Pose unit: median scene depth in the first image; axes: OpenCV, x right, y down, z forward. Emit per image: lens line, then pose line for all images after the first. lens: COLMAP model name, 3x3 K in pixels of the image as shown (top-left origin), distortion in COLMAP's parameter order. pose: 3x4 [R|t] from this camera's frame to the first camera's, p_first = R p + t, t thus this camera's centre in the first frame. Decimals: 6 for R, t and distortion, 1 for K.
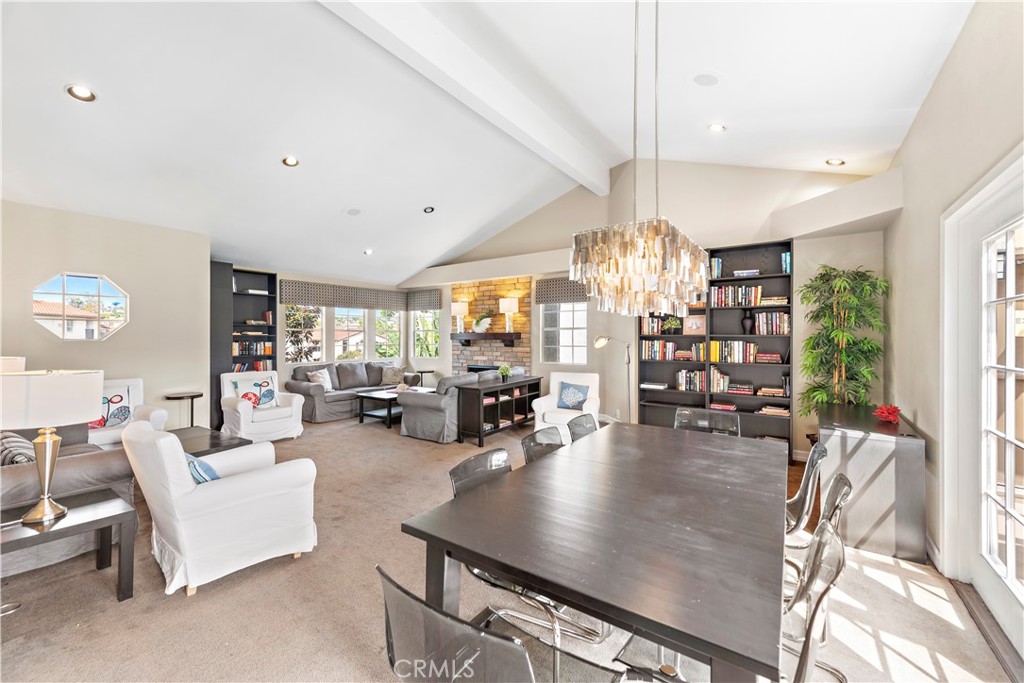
lens RADIAL K [[399.1, 0, 512.0], [0, 399.1, 341.5], [0, 0, 1]] dist [0.002235, 0.000152]
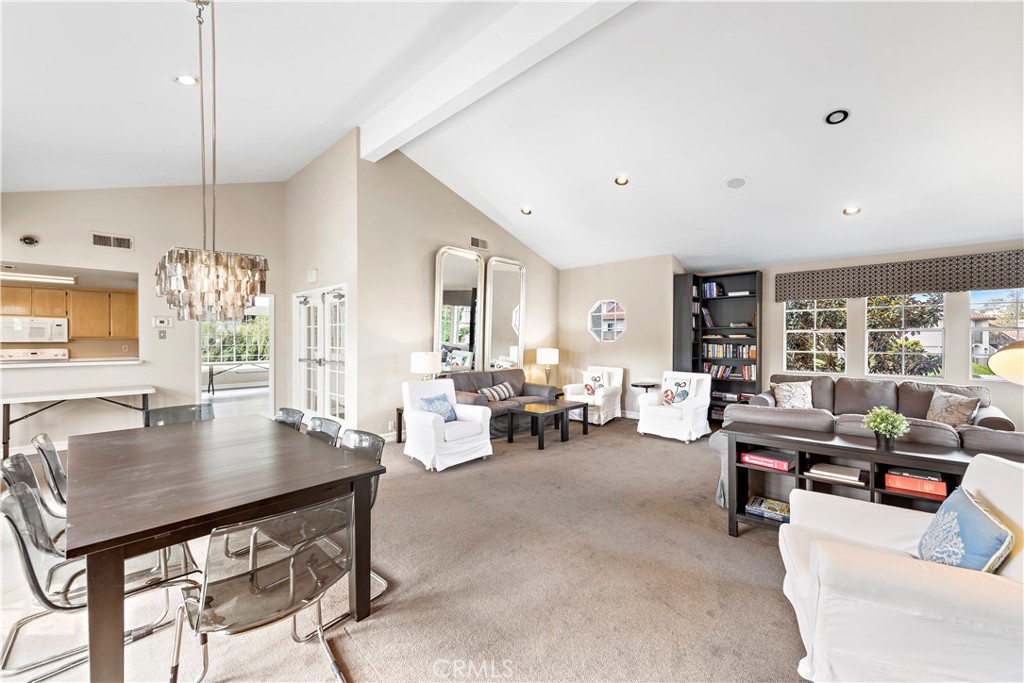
lens RADIAL K [[399.1, 0, 512.0], [0, 399.1, 341.5], [0, 0, 1]] dist [0.002235, 0.000152]
pose [[-0.133341, 0.000395, -0.991070, 0.441752], [-0.013034, 0.999913, 0.002152, -0.002175], [0.990984, 0.013204, -0.133324, 0.647888]]
